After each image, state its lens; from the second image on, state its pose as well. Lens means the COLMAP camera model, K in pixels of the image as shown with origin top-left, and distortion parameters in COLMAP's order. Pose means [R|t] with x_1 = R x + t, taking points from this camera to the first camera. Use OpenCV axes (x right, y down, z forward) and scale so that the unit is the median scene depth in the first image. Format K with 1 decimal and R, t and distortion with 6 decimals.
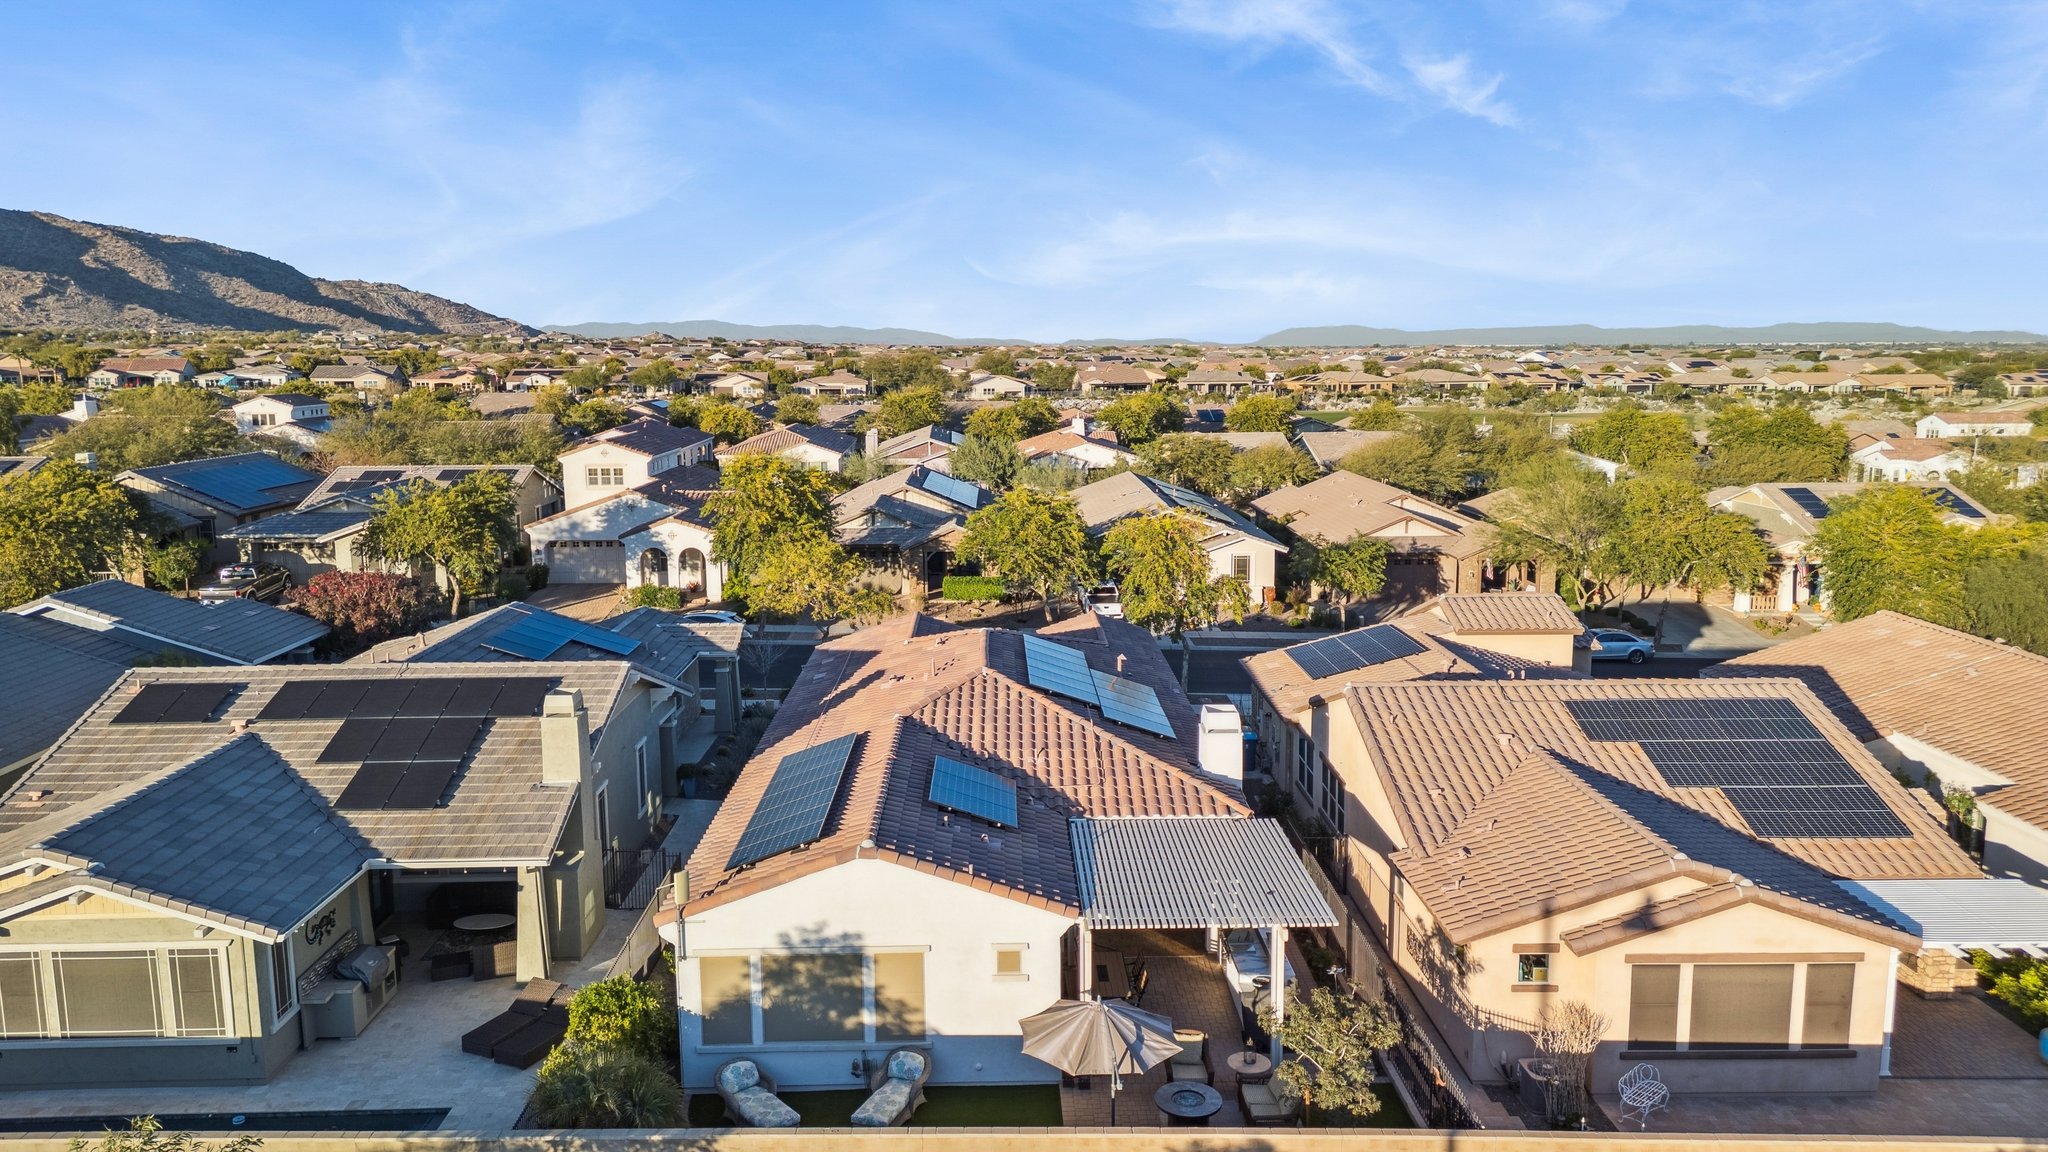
lens RADIAL K [[1478.7, 0, 1021.6], [0, 1478.7, 566.3], [0, 0, 1]] dist [0.069420, -0.063882]
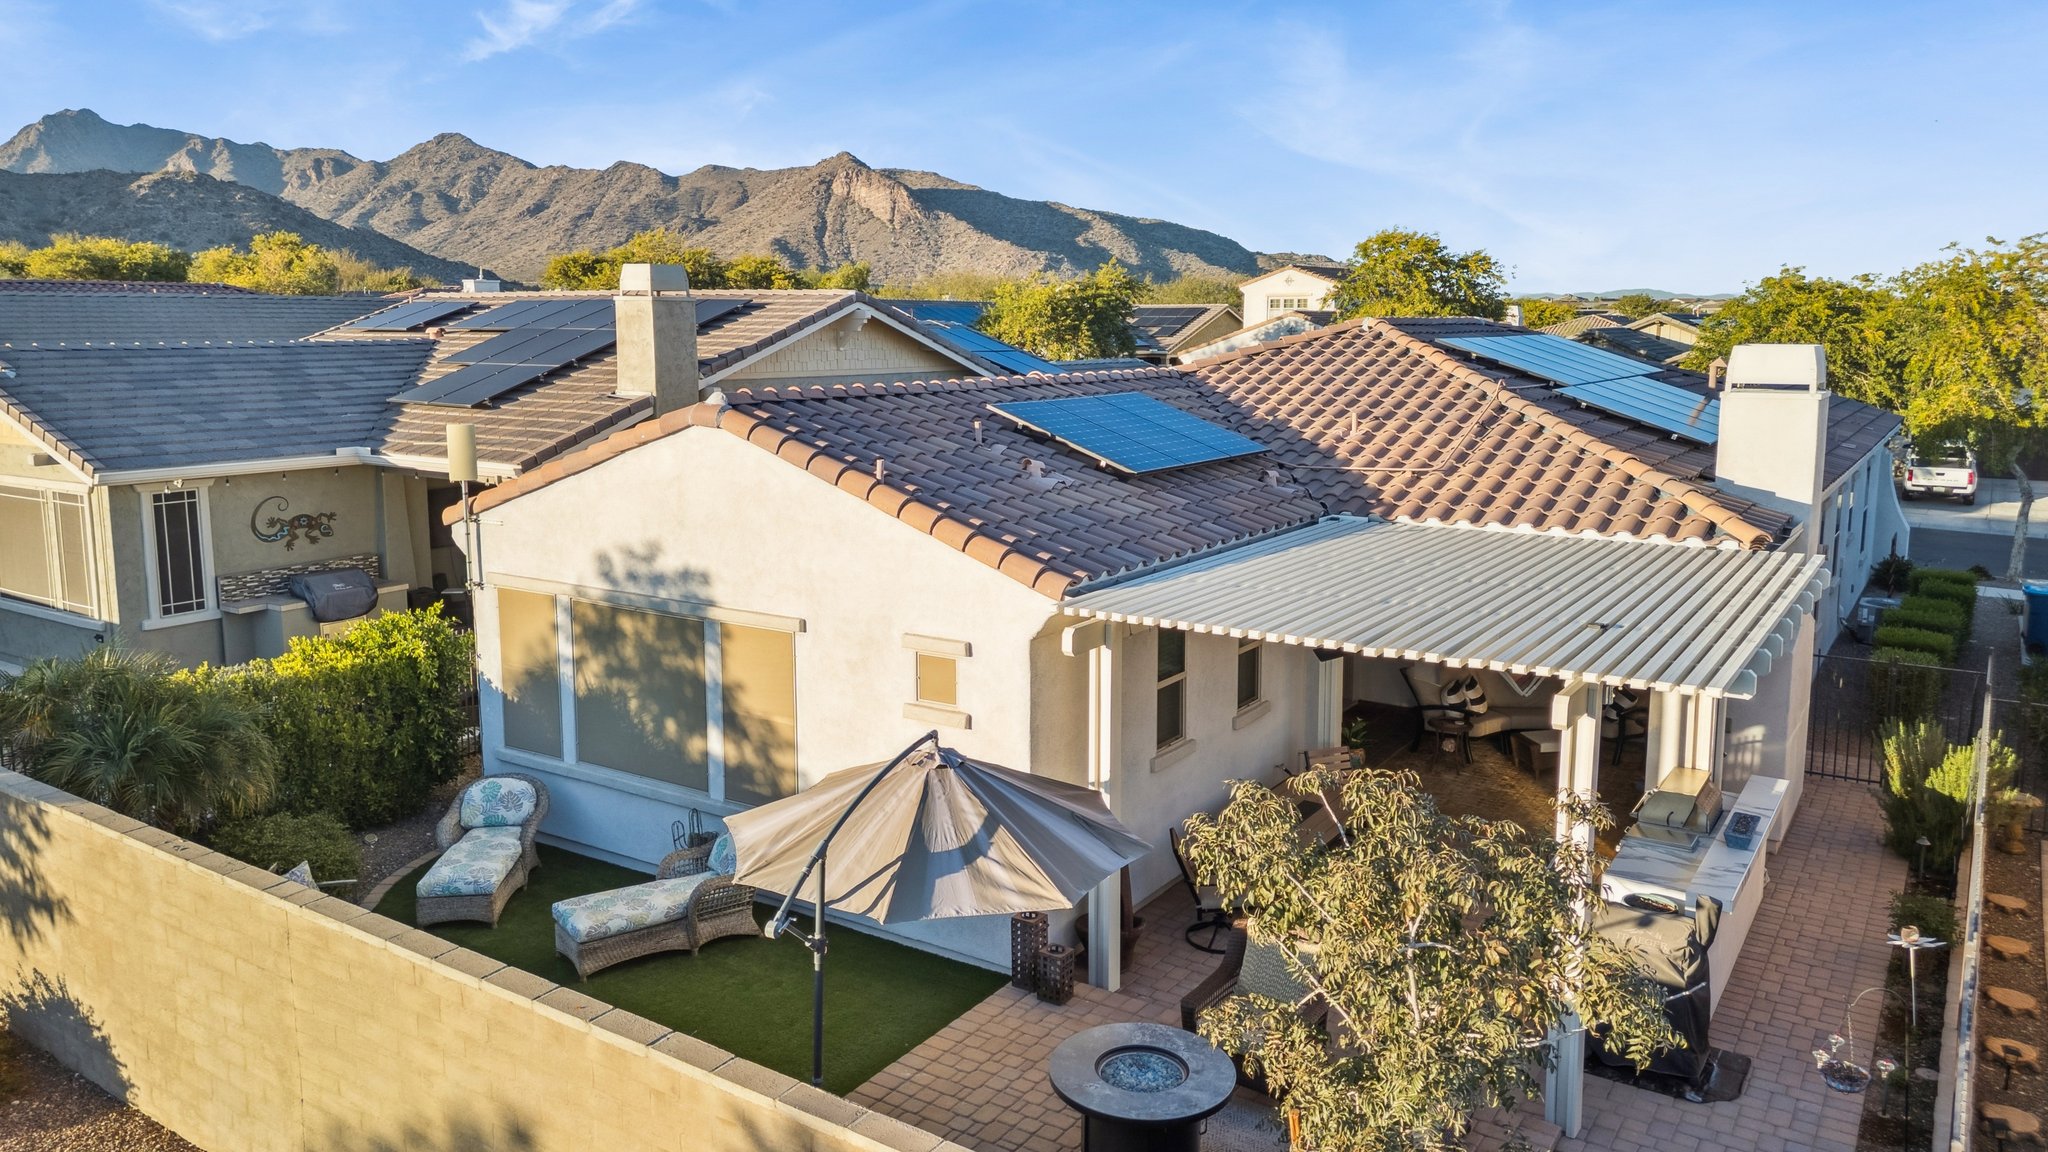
lens RADIAL K [[1478.7, 0, 1037.3], [0, 1478.7, 544.2], [0, 0, 1]] dist [0.069420, -0.063882]
pose [[0.819251, 0.089311, -0.566438, 0.227071], [-0.099163, 0.994980, 0.013459, 0.183173], [0.564796, 0.045143, 0.823995, 0.538300]]
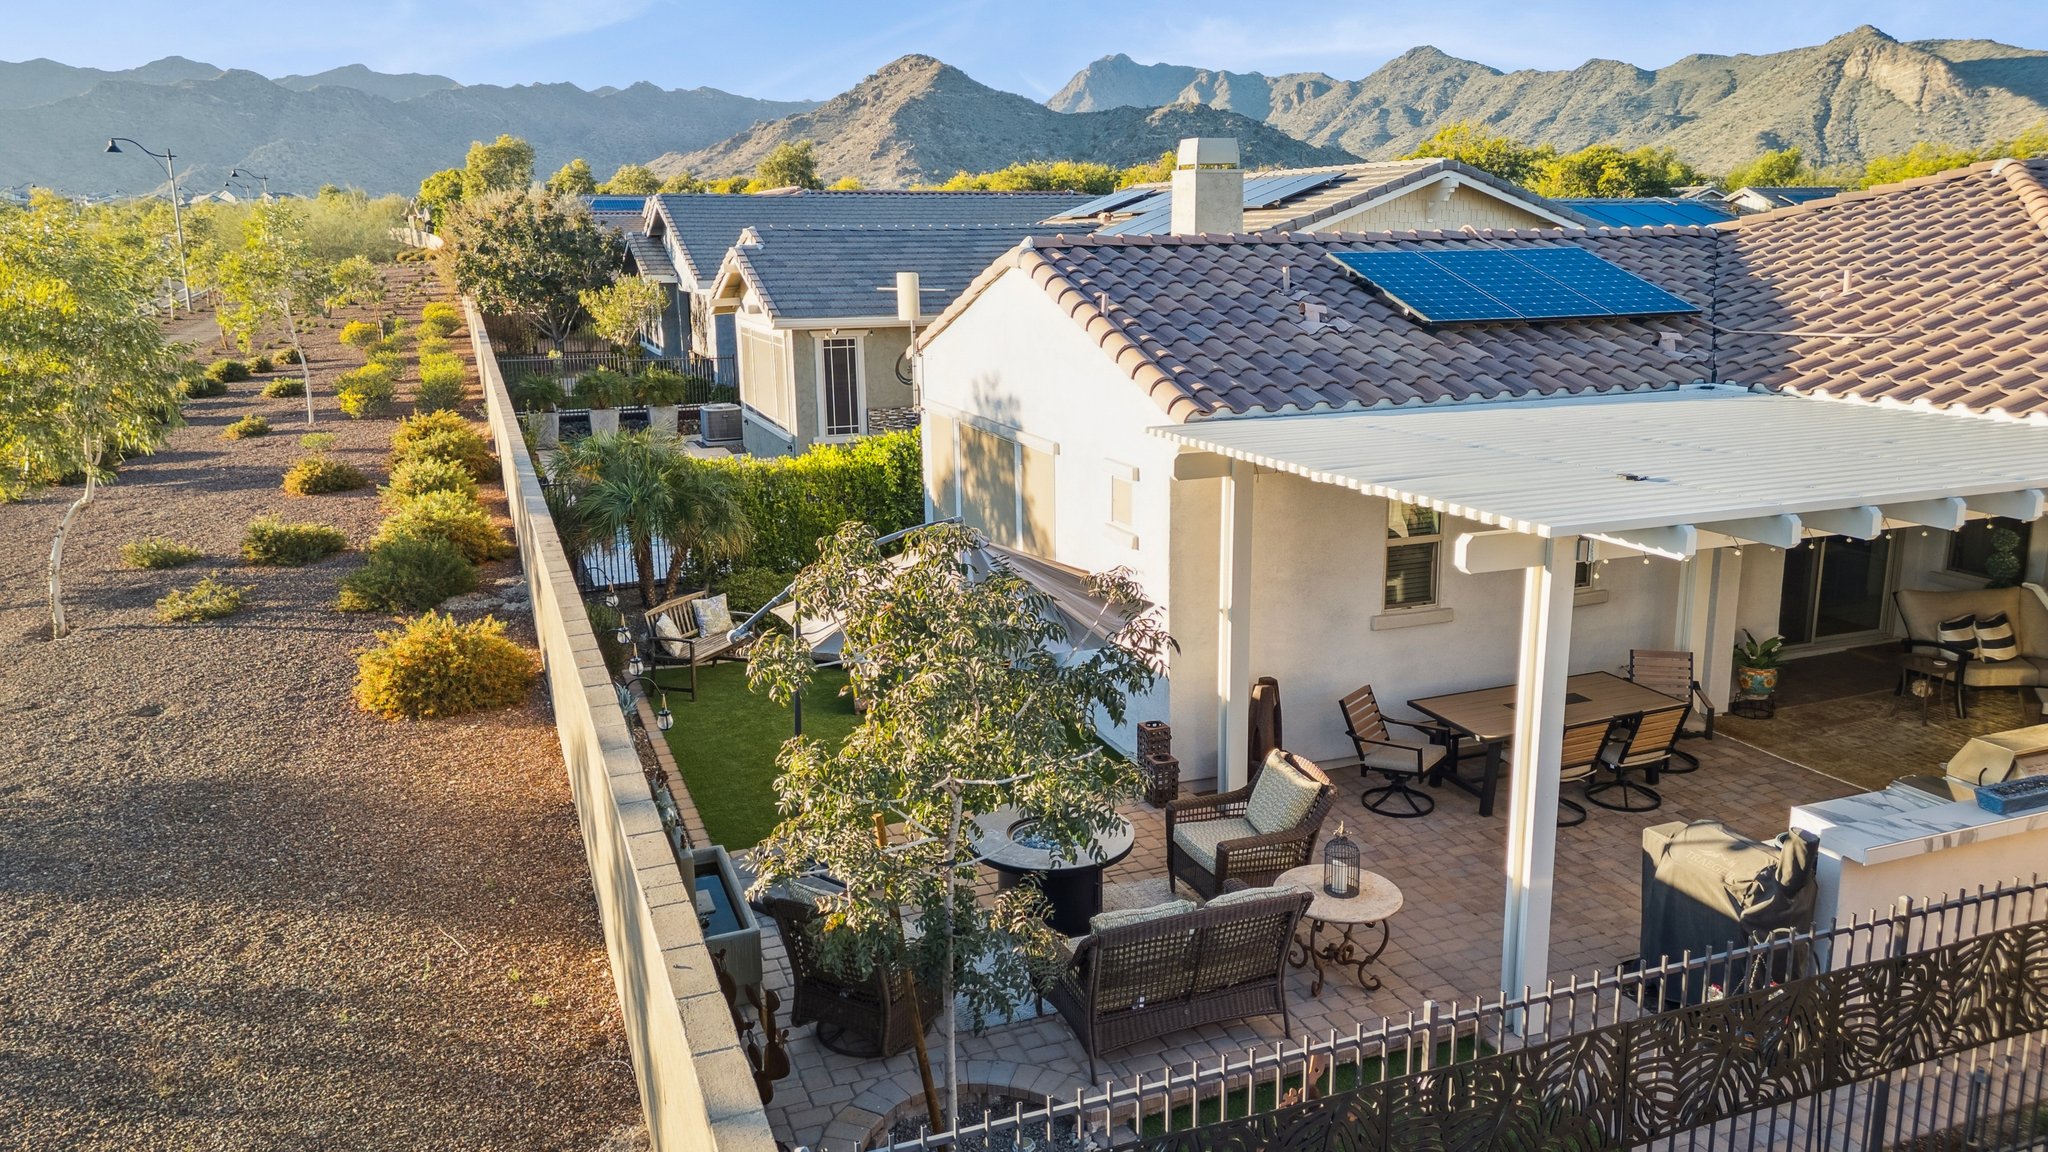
lens RADIAL K [[1478.7, 0, 1036.4], [0, 1478.7, 578.1], [0, 0, 1]] dist [0.069420, -0.063882]
pose [[0.330671, 0.209475, -0.920205, 0.365845], [-0.148298, 0.974475, 0.168539, 0.181106], [0.932022, 0.080733, 0.353296, 0.675549]]
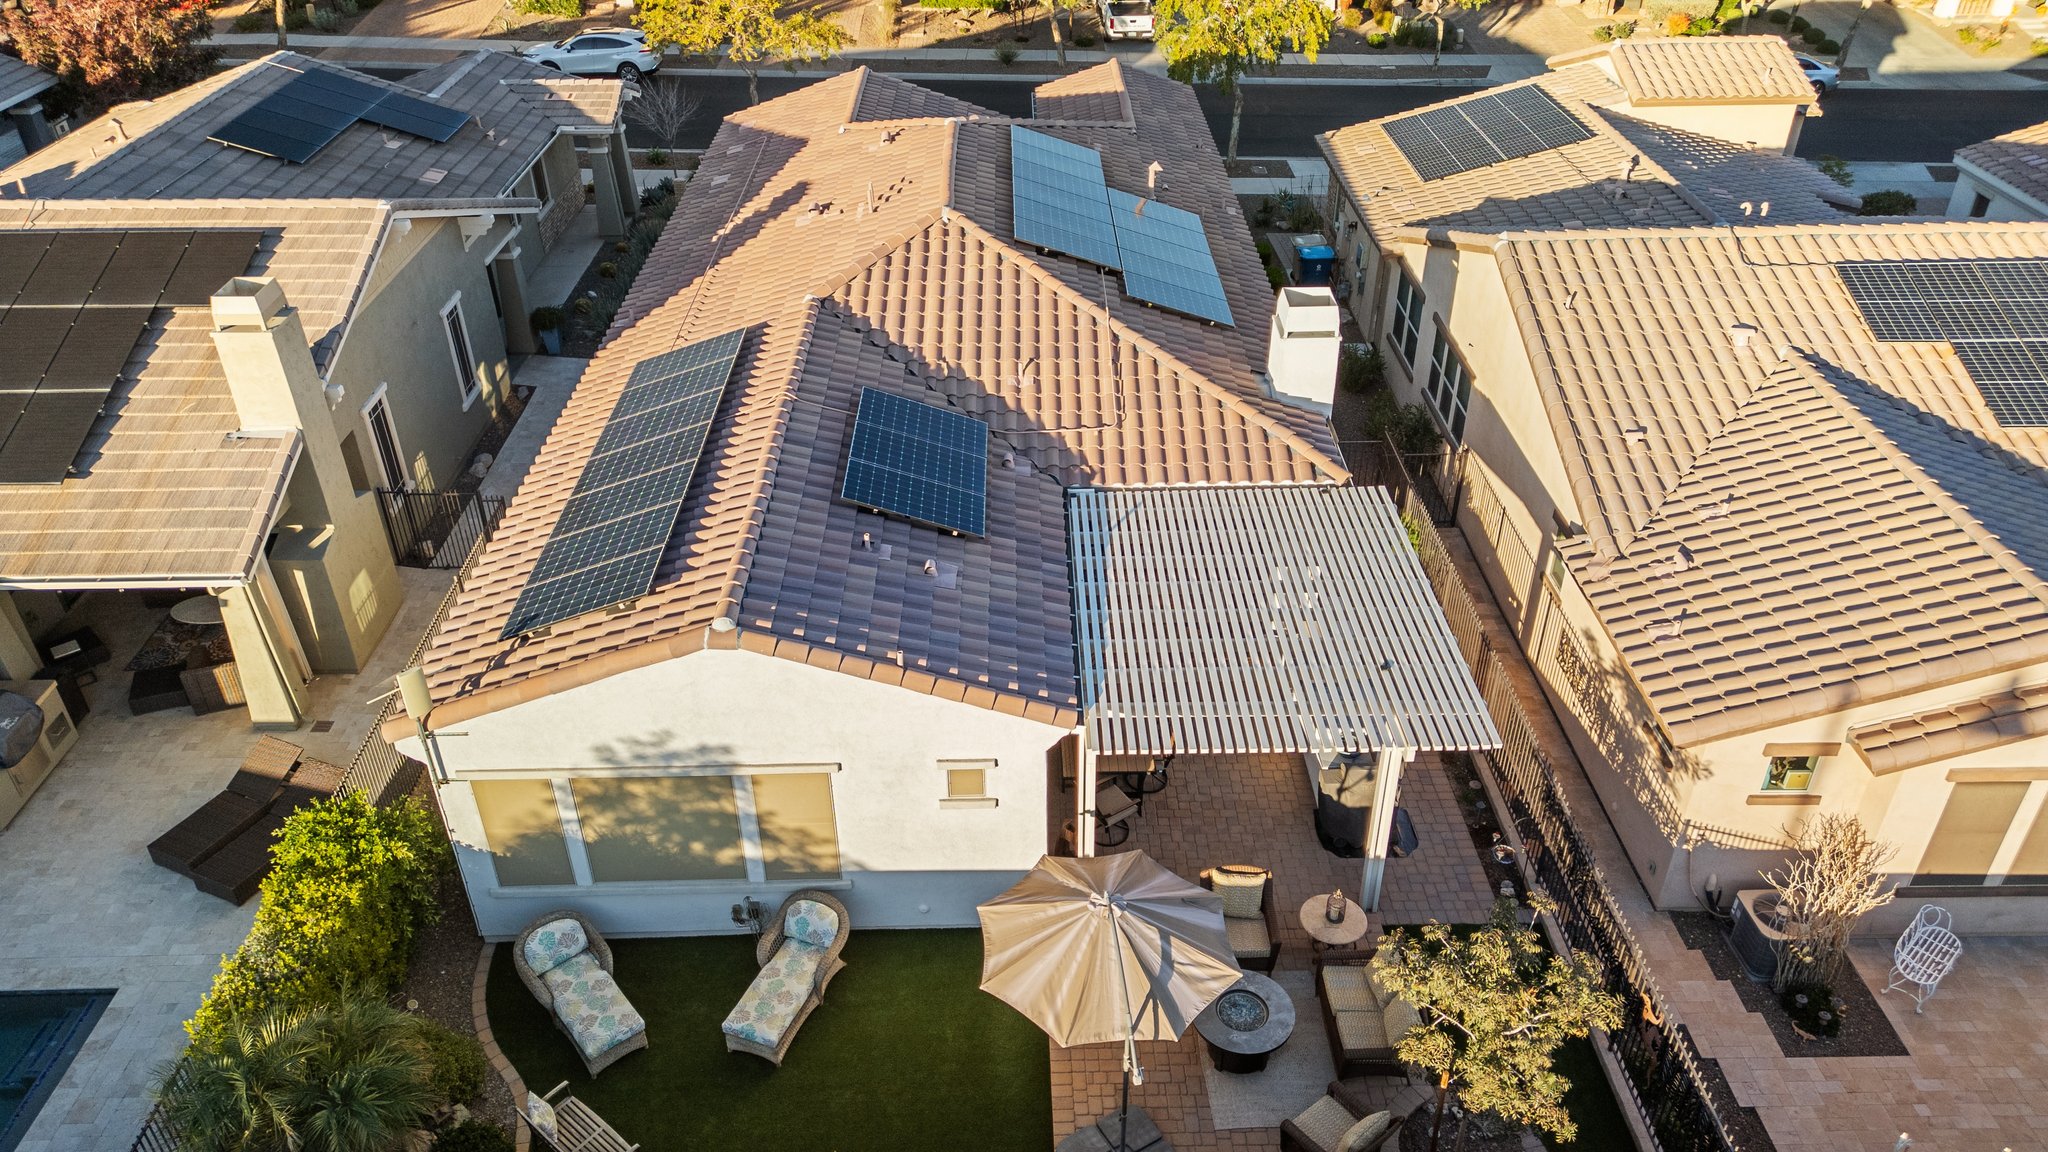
lens RADIAL K [[1478.7, 0, 1037.2], [0, 1478.7, 577.4], [0, 0, 1]] dist [0.069420, -0.063882]
pose [[1.000000, 0.000773, -0.000041, 0.017986], [-0.000687, 0.911503, 0.411292, -0.060680], [0.000355, -0.411292, 0.911503, 0.386110]]
